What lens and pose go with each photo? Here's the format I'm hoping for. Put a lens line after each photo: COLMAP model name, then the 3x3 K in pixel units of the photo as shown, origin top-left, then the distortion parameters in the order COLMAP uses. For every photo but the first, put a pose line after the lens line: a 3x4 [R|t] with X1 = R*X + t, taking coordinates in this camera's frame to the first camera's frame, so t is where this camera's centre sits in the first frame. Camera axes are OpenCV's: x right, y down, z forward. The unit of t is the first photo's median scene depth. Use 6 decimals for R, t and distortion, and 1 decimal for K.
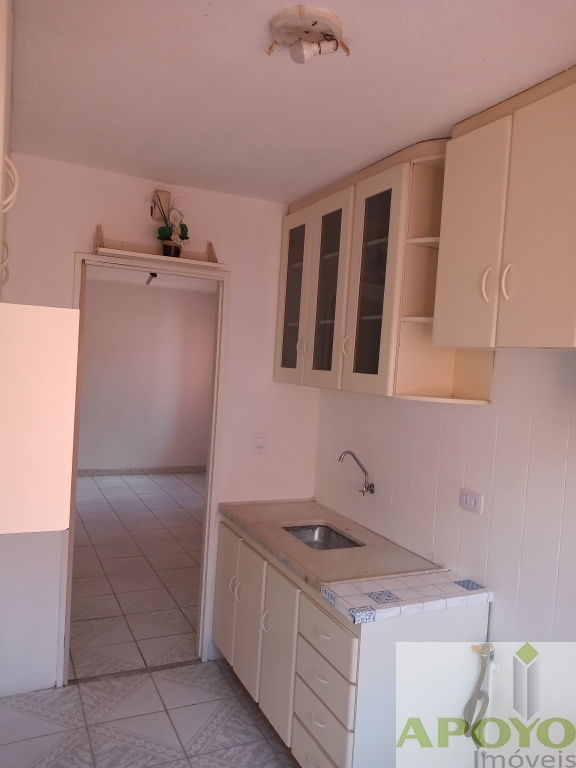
lens RADIAL K [[604.8, 0, 288.0], [0, 604.8, 384.0], [0, 0, 1]] dist [0.068166, -0.165113]
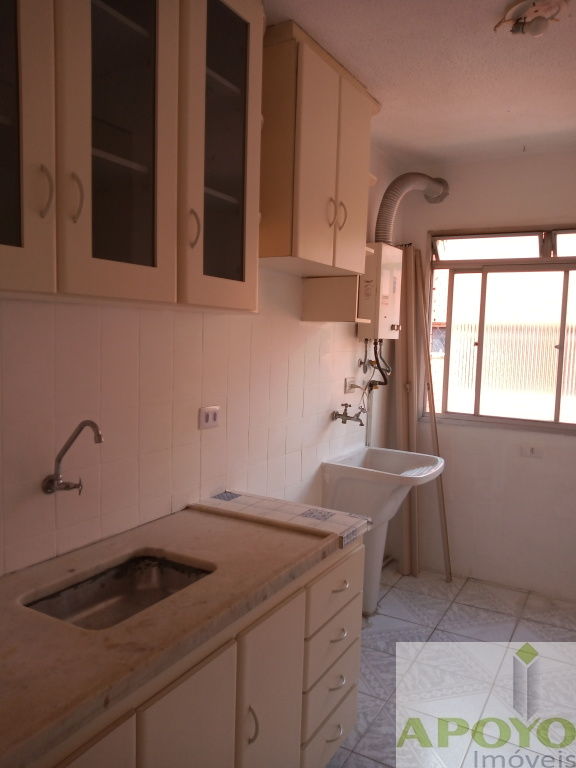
lens RADIAL K [[586.7, 0, 288.4], [0, 586.7, 386.5], [0, 0, 1]] dist [0.087306, -0.148101]
pose [[-0.569867, -0.150720, 0.807797, -0.461372], [-0.029454, 0.986150, 0.163218, -0.007171], [-0.821209, 0.069220, -0.566414, 1.301208]]
